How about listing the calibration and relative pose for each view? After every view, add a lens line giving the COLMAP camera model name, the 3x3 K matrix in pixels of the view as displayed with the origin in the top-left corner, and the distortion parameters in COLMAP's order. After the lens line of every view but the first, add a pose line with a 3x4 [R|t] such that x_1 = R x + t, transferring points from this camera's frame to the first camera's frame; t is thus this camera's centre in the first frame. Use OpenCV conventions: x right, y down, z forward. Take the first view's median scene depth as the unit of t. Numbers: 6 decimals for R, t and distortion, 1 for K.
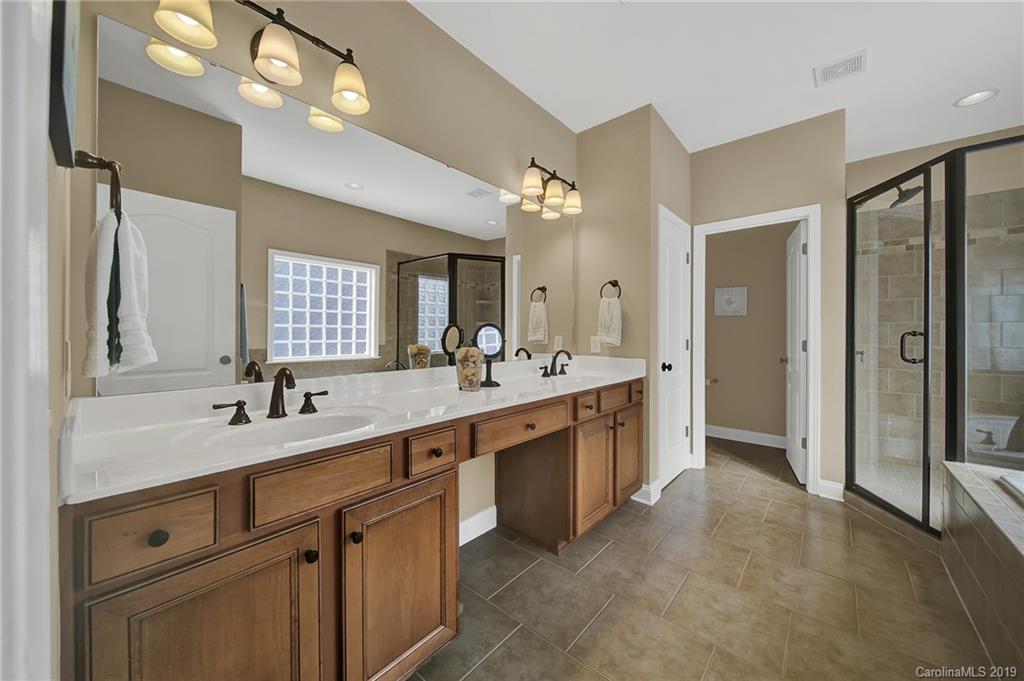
lens RADIAL K [[368.5, 0, 509.1], [0, 368.5, 334.1], [0, 0, 1]] dist [-0.000479, -0.000517]
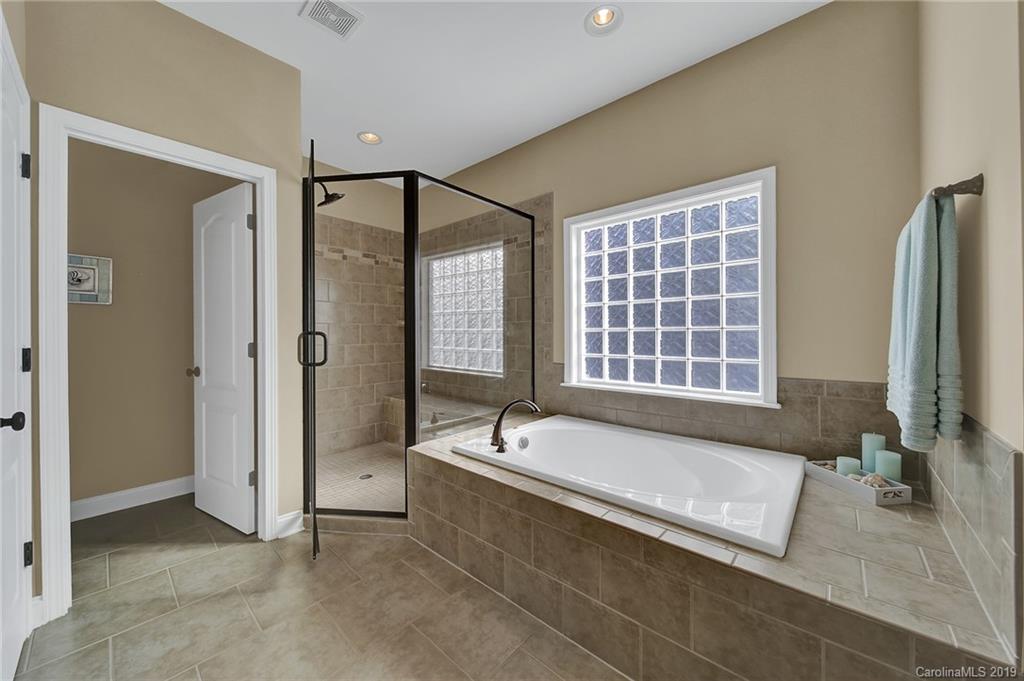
lens RADIAL K [[368.5, 0, 511.8], [0, 368.5, 334.9], [0, 0, 1]] dist [-0.000479, -0.000517]
pose [[0.011516, -0.008608, 0.999897, 0.051765], [0.007507, 0.999936, 0.008522, -0.001907], [-0.999906, 0.007408, 0.011580, 0.458422]]
